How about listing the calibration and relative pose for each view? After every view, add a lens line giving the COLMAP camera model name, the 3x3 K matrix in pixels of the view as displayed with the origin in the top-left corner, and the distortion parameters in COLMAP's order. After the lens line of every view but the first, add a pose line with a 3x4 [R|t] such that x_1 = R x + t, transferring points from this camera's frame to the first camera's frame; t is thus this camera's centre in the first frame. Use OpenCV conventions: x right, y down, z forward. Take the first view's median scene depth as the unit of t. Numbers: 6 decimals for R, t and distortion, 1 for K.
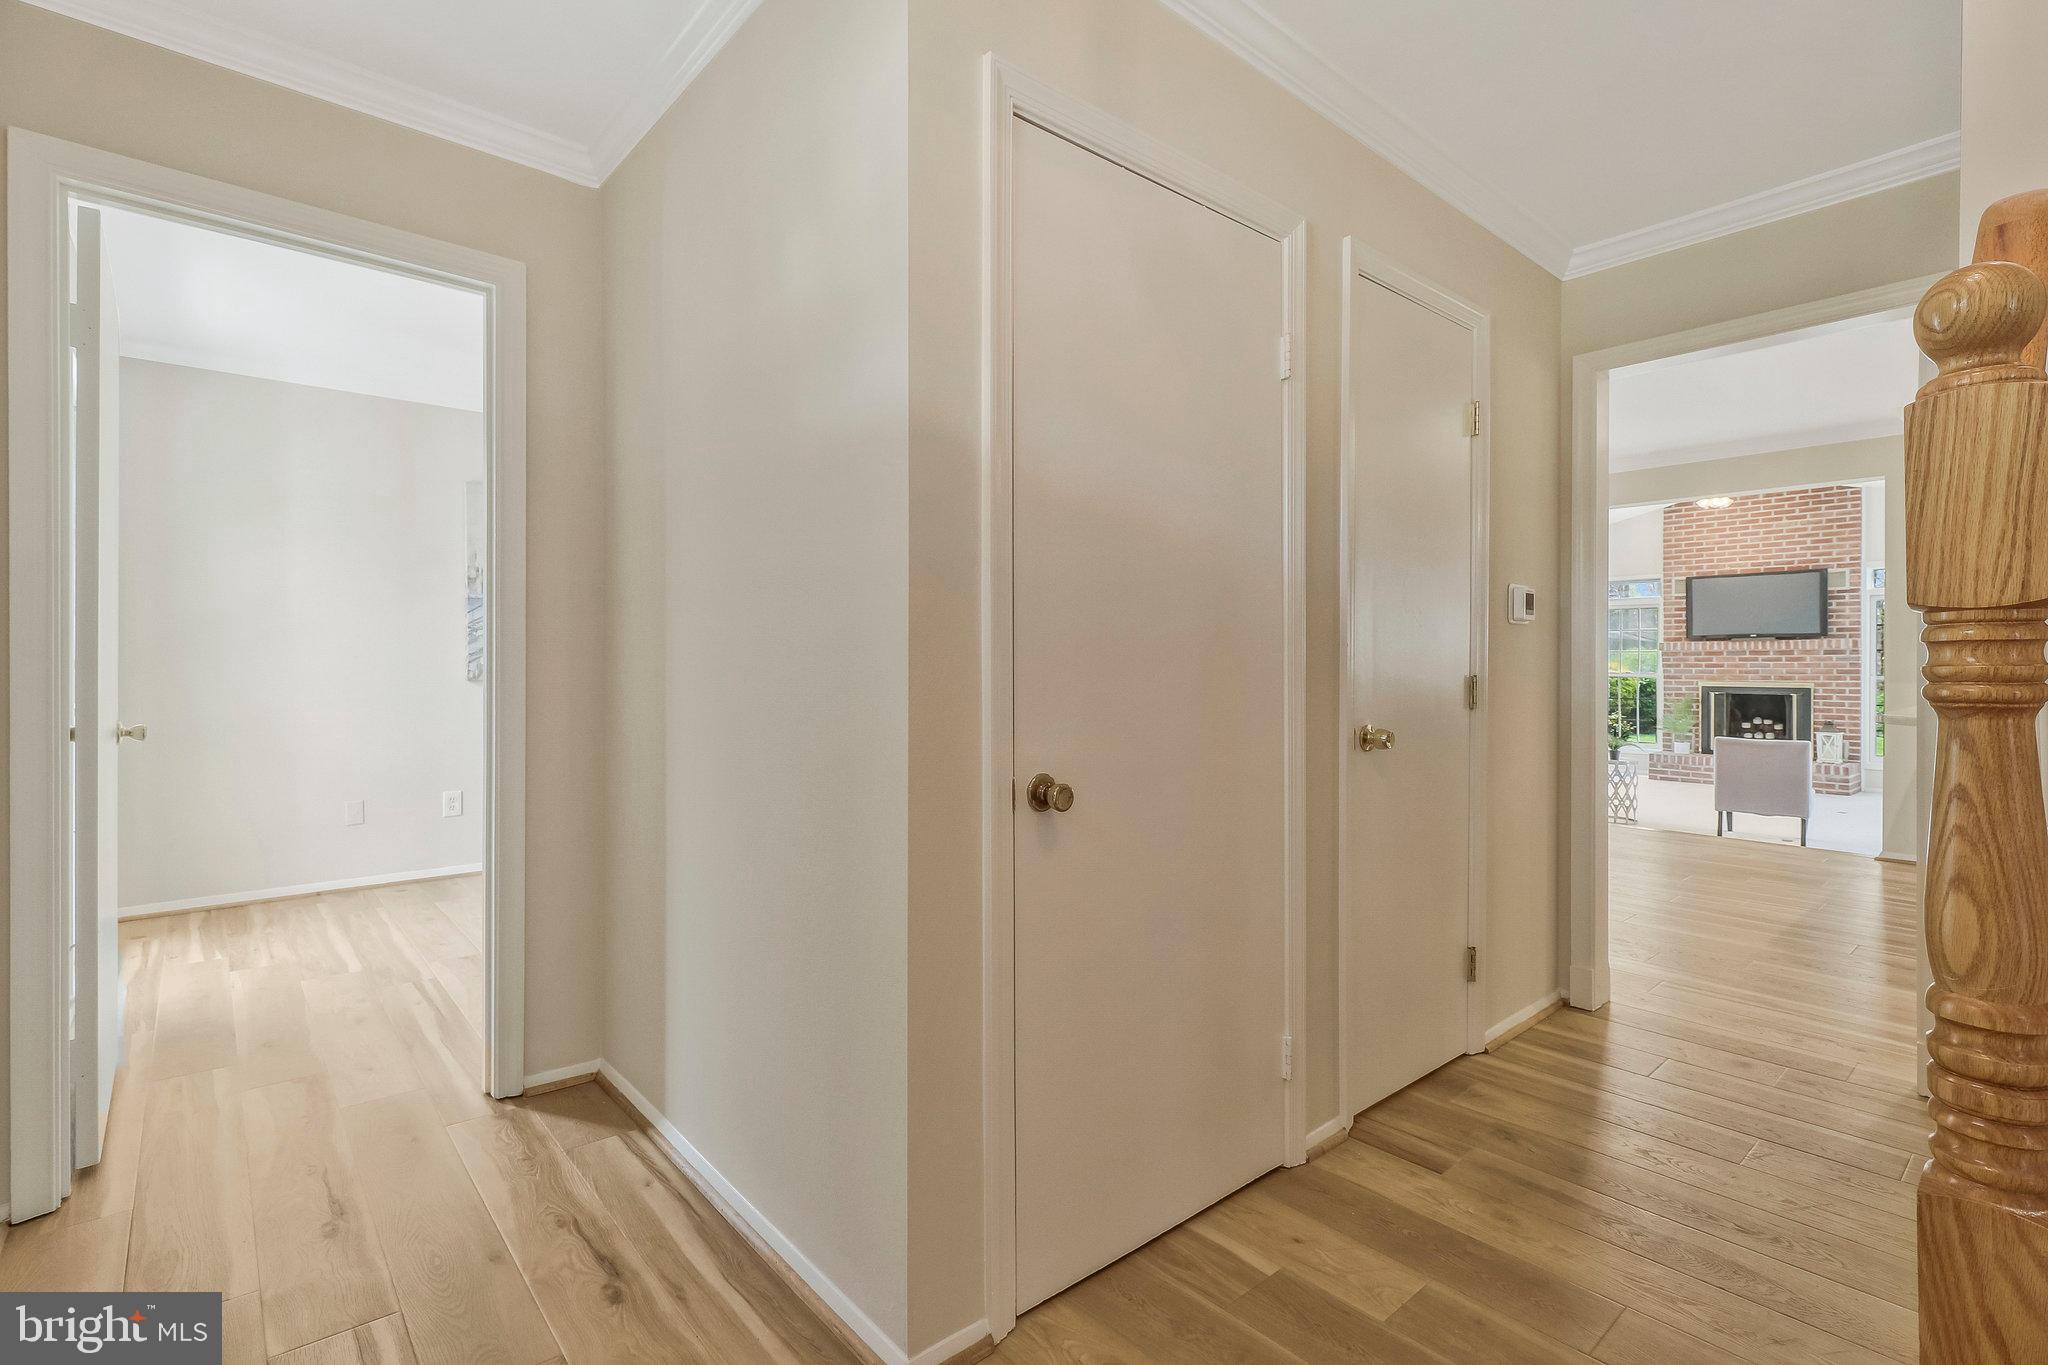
lens RADIAL K [[958.7, 0, 1009.3], [0, 958.7, 666.8], [0, 0, 1]] dist [0.007872, -0.002672]
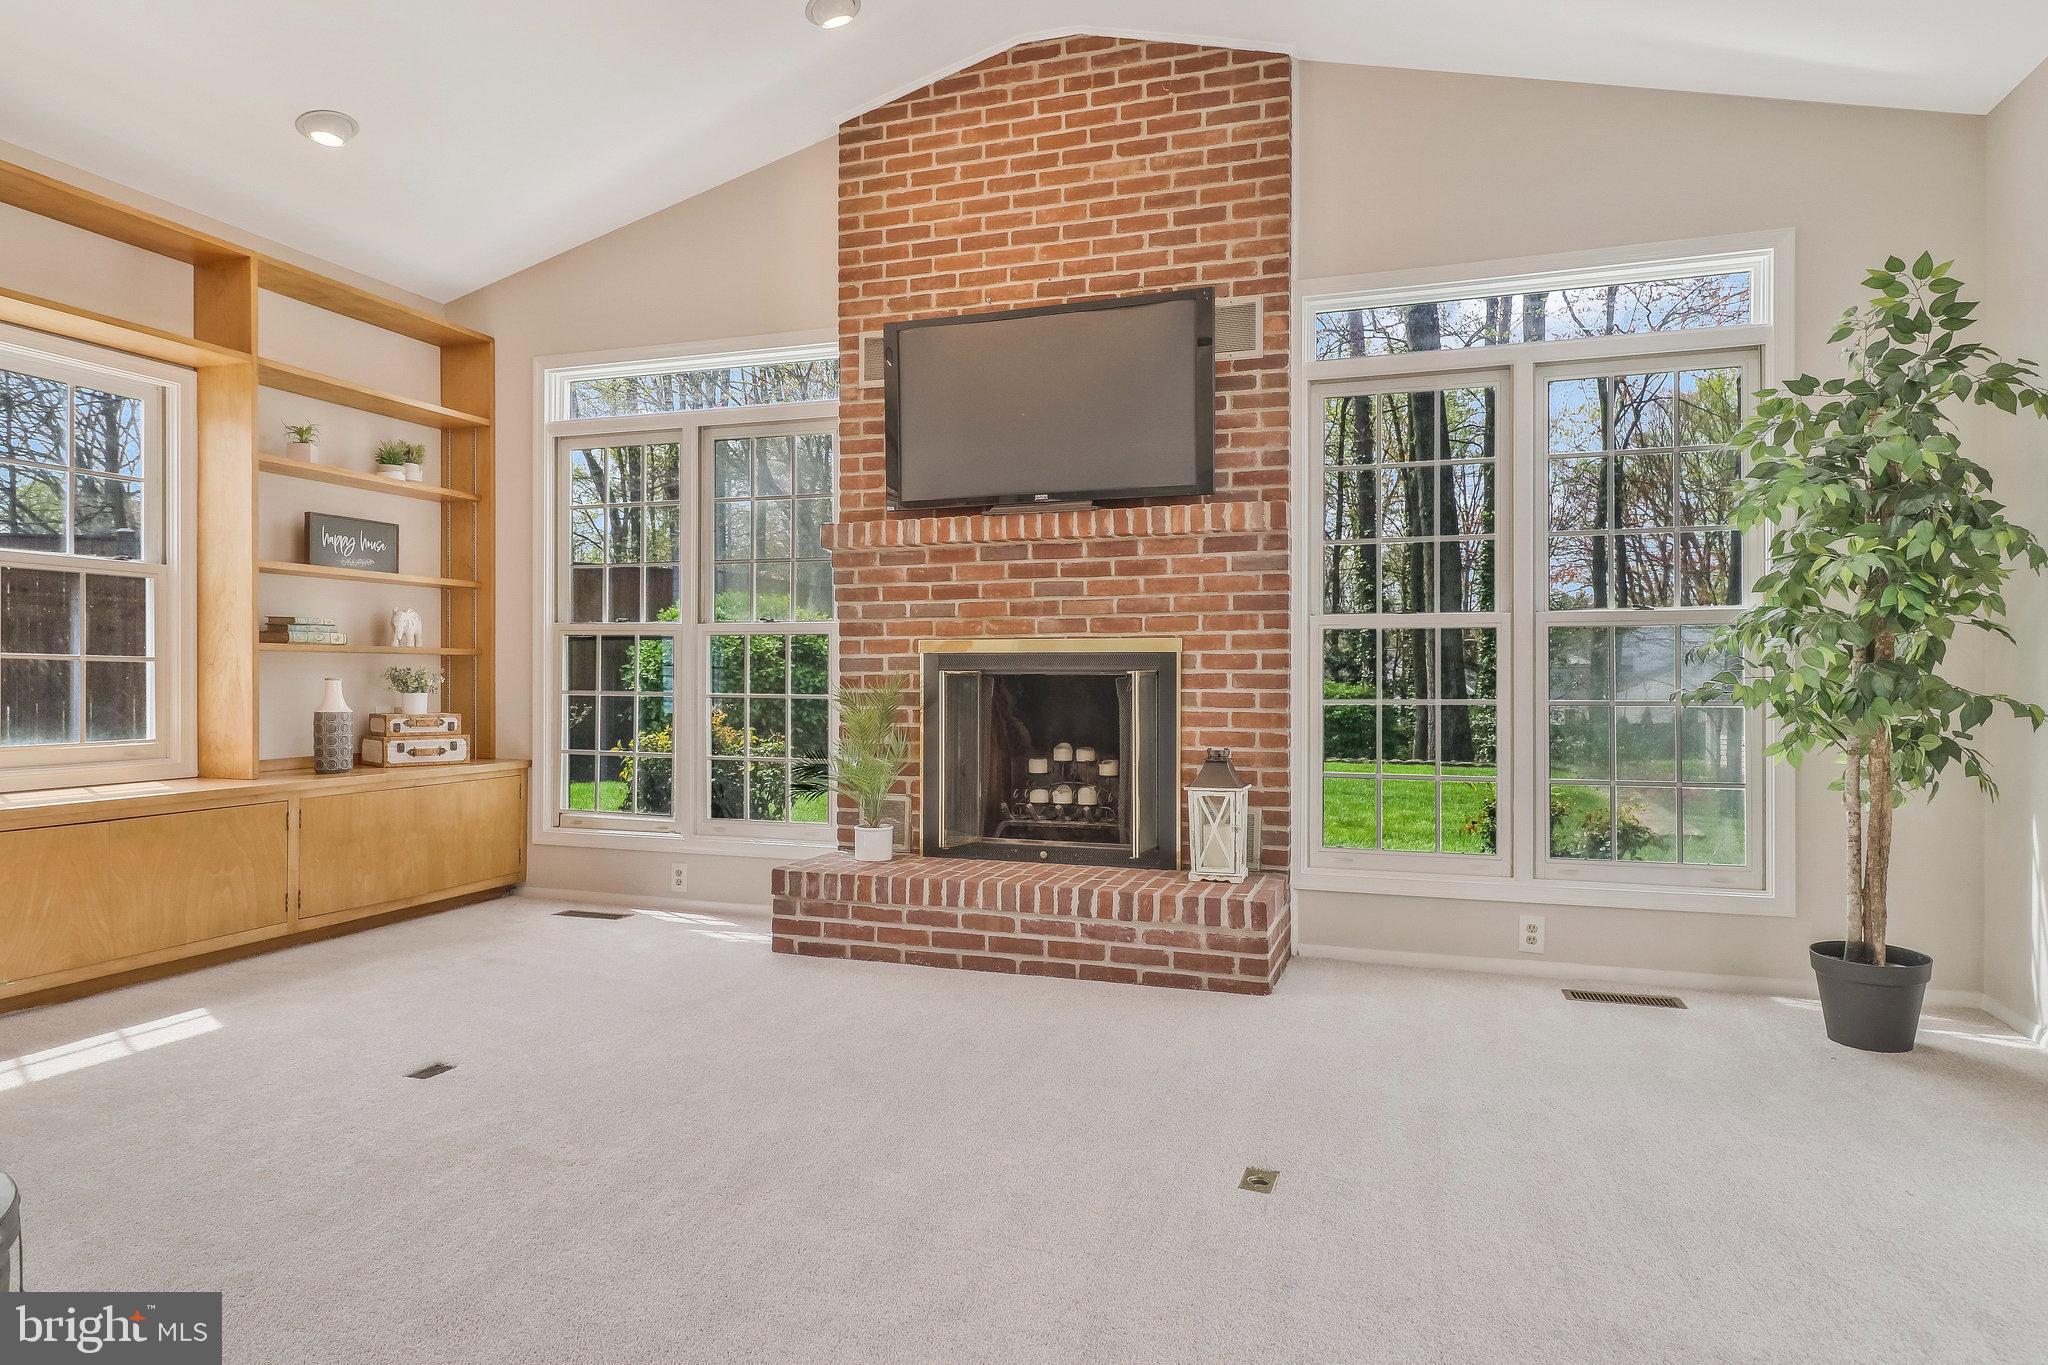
lens RADIAL K [[1204.1, 0, 1002.0], [0, 1204.1, 679.1], [0, 0, 1]] dist [0.003726, 0.002373]
pose [[0.865090, -0.002125, 0.501613, 0.573179], [0.001627, 0.999998, 0.001430, 0.030452], [-0.501615, -0.000421, 0.865091, 0.671221]]
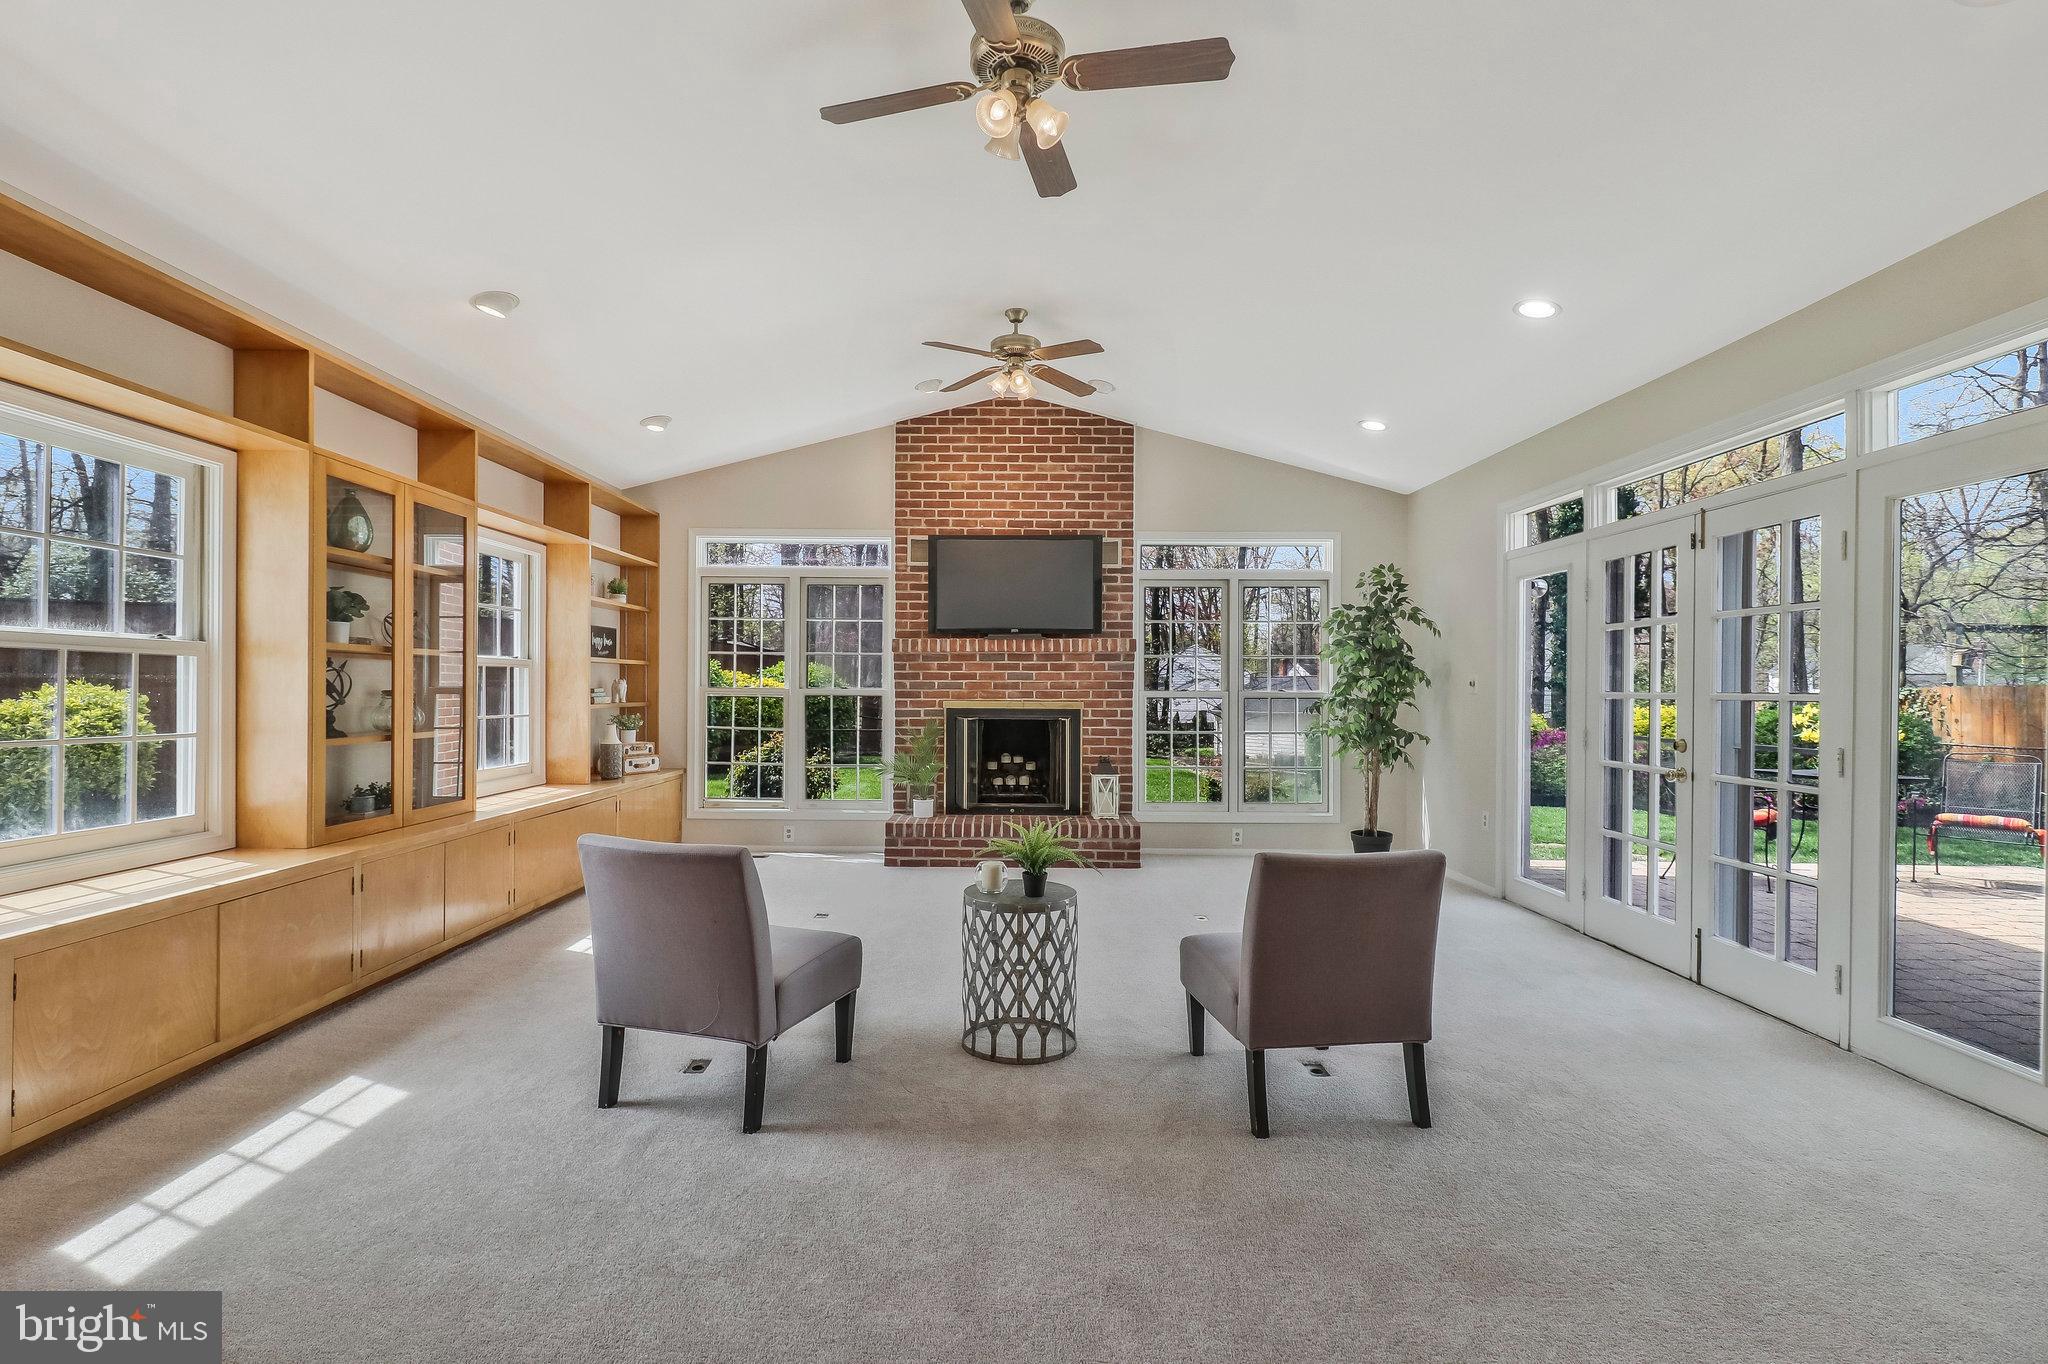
lens RADIAL K [[958.7, 0, 1007.6], [0, 958.7, 686.7], [0, 0, 1]] dist [0.007872, -0.002672]
pose [[0.659279, 0.000871, 0.751898, 0.287518], [-0.001954, 0.999998, 0.000555, 0.005710], [-0.751896, -0.001836, 0.659279, 0.591746]]
